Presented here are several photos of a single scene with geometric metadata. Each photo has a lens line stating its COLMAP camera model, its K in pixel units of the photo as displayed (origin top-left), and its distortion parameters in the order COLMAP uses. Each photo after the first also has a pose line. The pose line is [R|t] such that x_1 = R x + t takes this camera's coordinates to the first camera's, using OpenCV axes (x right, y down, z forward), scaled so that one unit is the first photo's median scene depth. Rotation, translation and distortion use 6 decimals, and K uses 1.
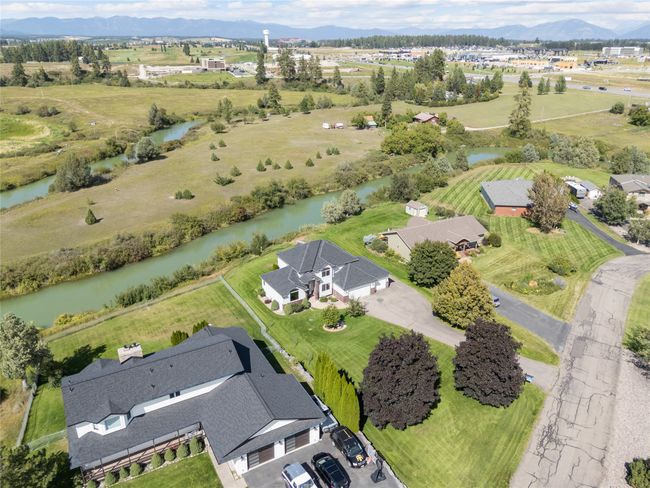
lens RADIAL K [[478.5, 0, 325.0], [0, 478.5, 244.0], [0, 0, 1]] dist [0.058335, -0.040974]
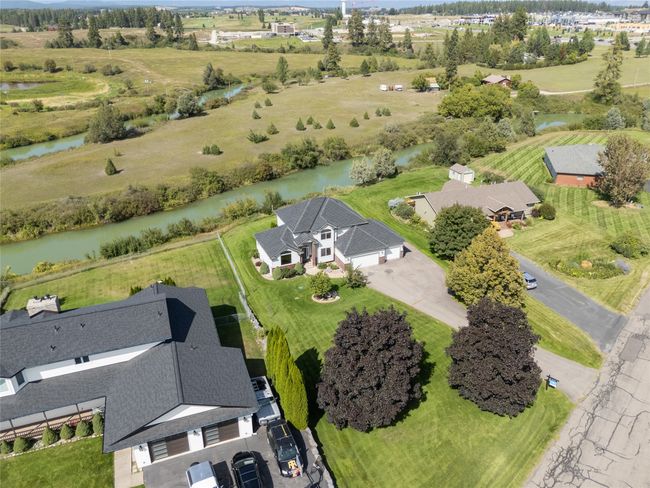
lens RADIAL K [[478.5, 0, 325.0], [0, 478.5, 244.0], [0, 0, 1]] dist [0.058335, -0.040974]
pose [[0.988514, 0.062066, -0.137797, 0.084077], [-0.054834, 0.996942, 0.055673, 0.020571], [0.140831, -0.047478, 0.988895, 0.109848]]
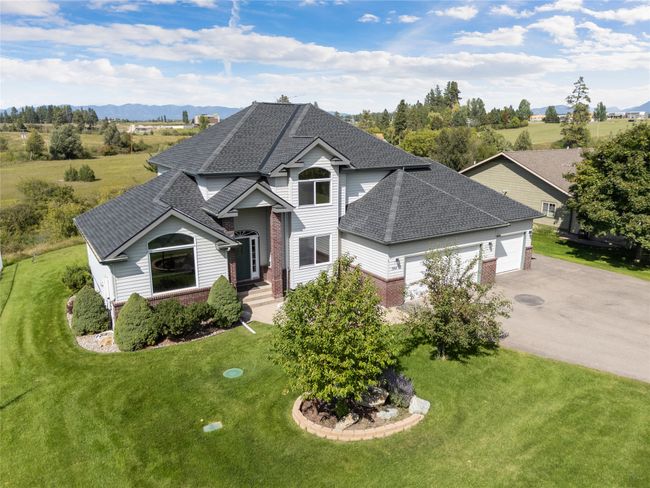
lens RADIAL K [[478.5, 0, 325.0], [0, 478.5, 244.0], [0, 0, 1]] dist [0.058335, -0.040974]
pose [[0.999999, -0.001148, 0.000791, 0.005262], [0.001258, 0.987762, -0.155966, 0.091376], [-0.000603, 0.155967, 0.987762, 0.531873]]
